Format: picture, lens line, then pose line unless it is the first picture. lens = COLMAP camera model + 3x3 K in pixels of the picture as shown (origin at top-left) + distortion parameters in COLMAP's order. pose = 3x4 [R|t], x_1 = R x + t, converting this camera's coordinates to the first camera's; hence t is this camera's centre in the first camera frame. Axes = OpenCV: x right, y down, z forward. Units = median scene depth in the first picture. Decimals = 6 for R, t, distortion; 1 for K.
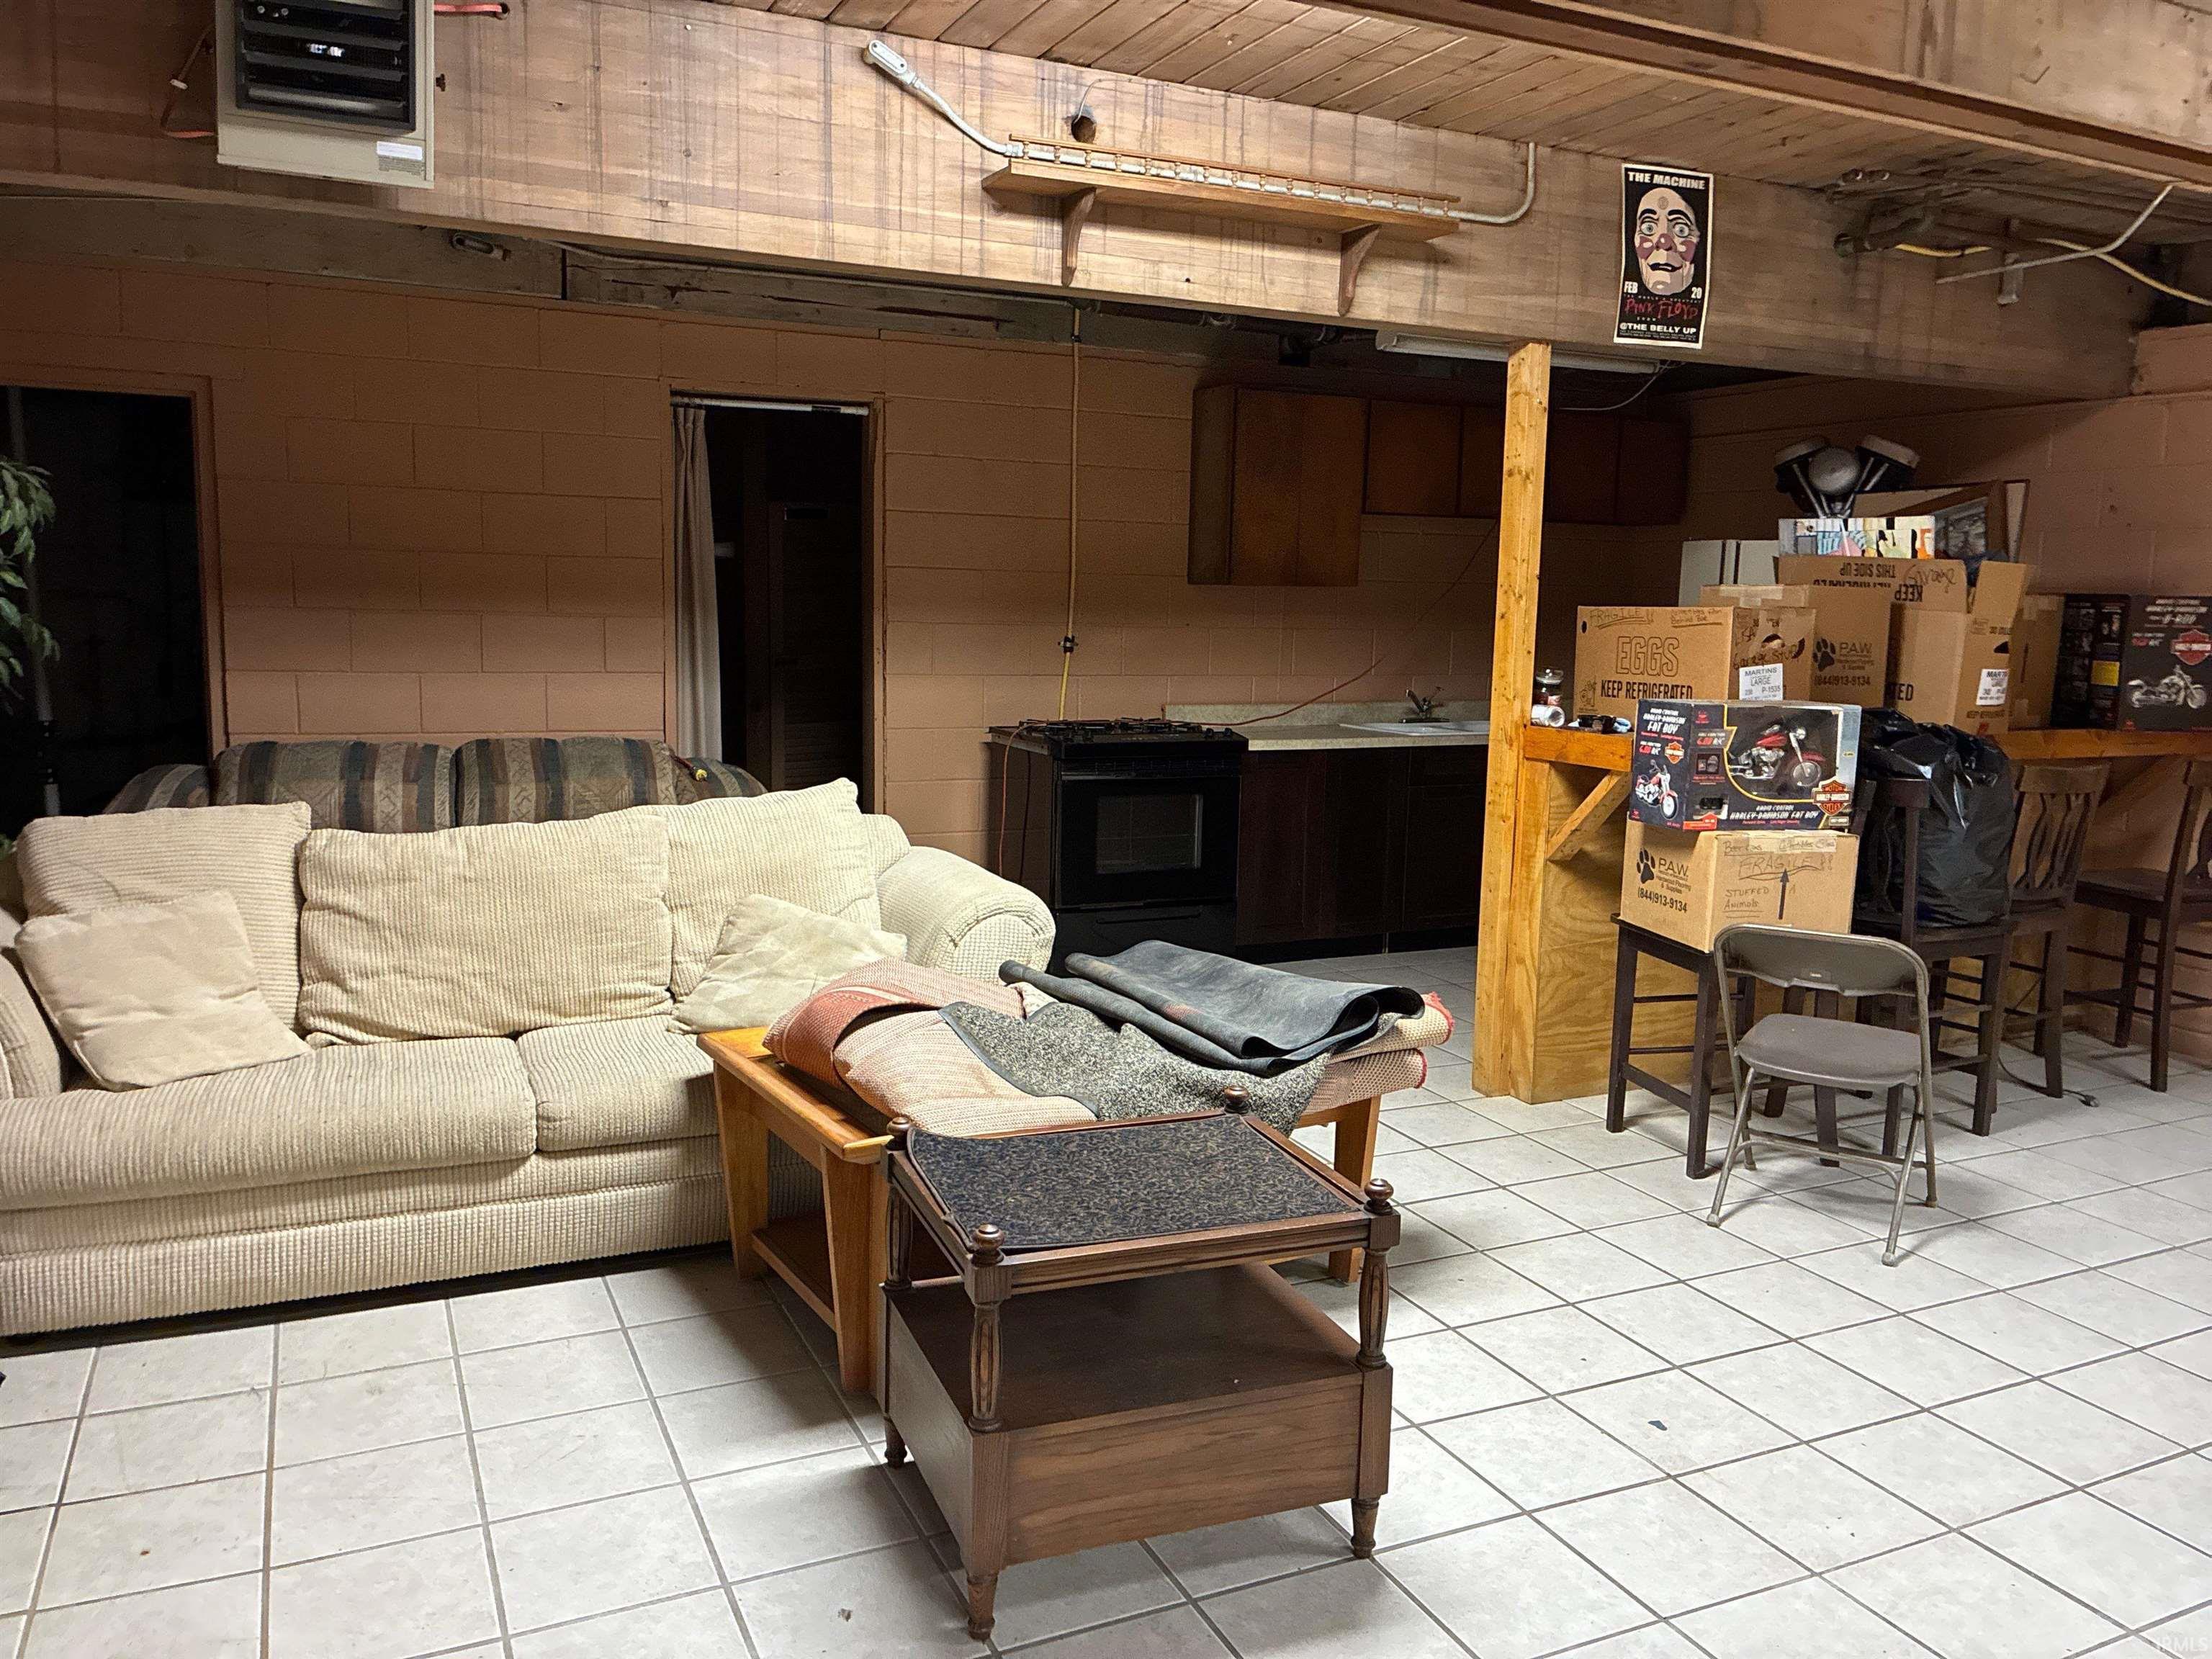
lens RADIAL K [[1678.3, 0, 1104.0], [0, 1678.3, 815.8], [0, 0, 1]] dist [0.004711, -0.011116]
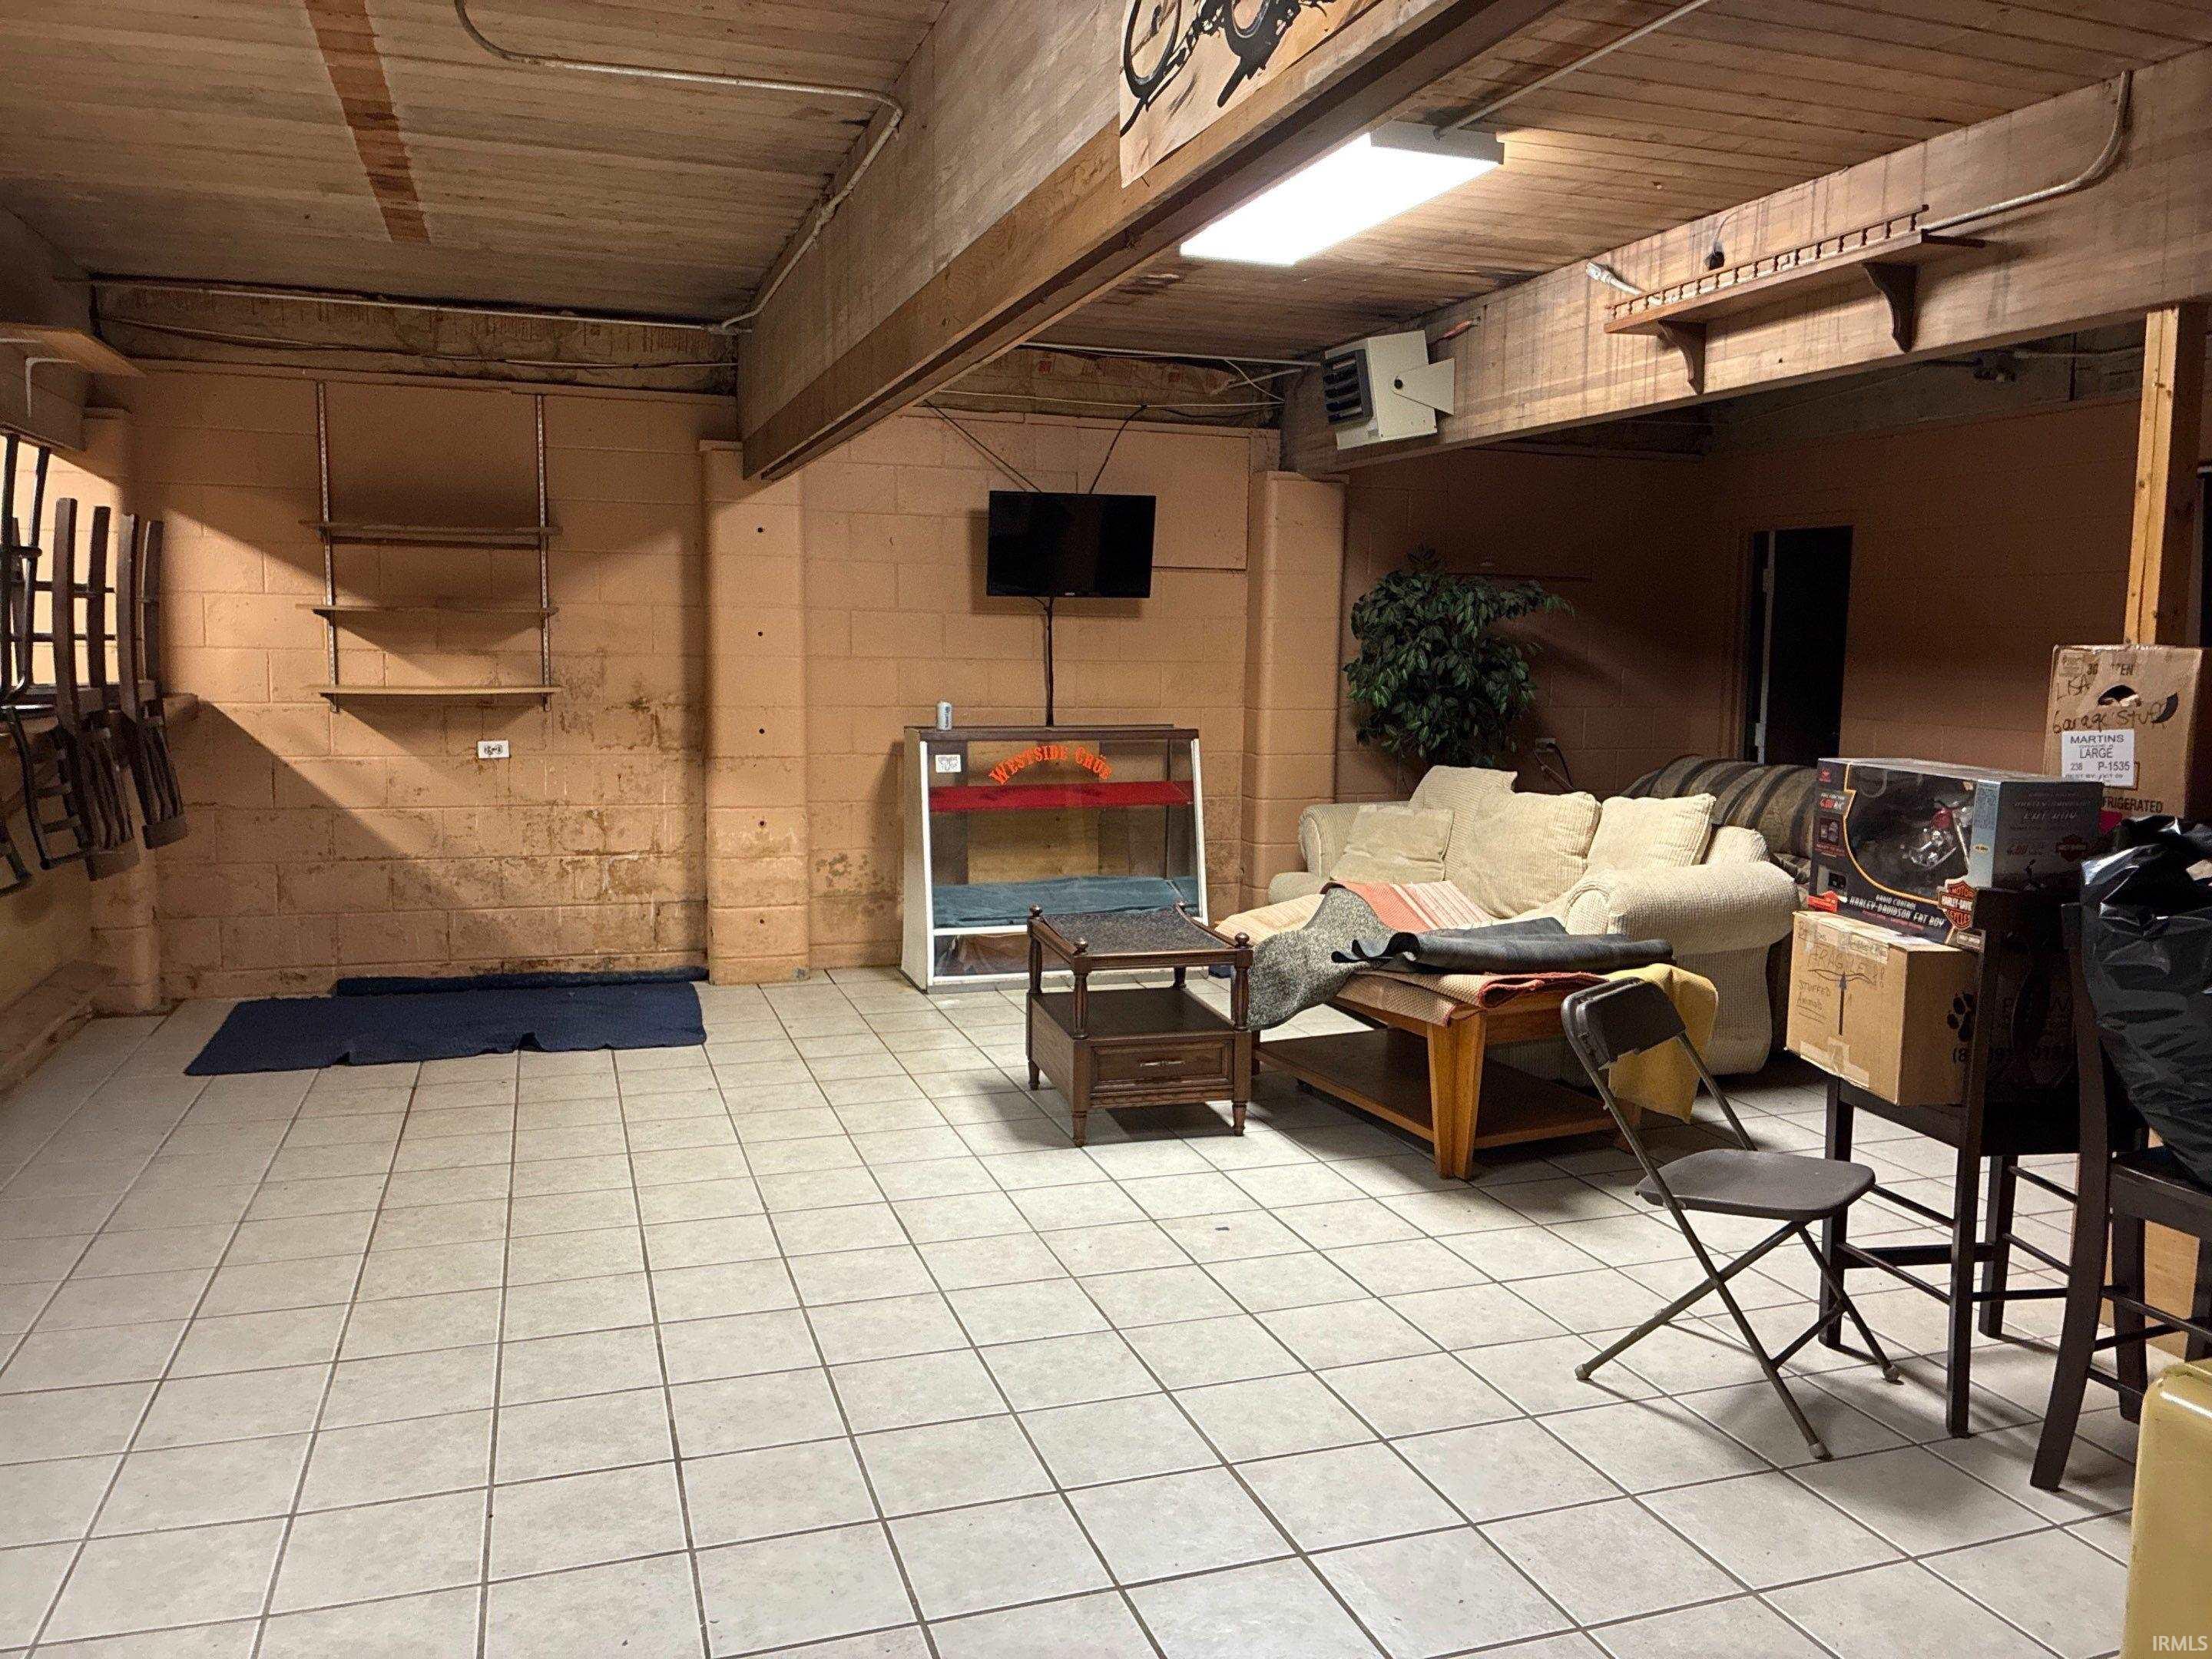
lens RADIAL K [[1678.3, 0, 1108.6], [0, 1678.3, 837.4], [0, 0, 1]] dist [0.004711, -0.011116]
pose [[-0.115867, 0.092216, -0.988975, 1.232458], [-0.150977, 0.982476, 0.109298, -0.065287], [0.981723, 0.161977, -0.099914, 0.732220]]
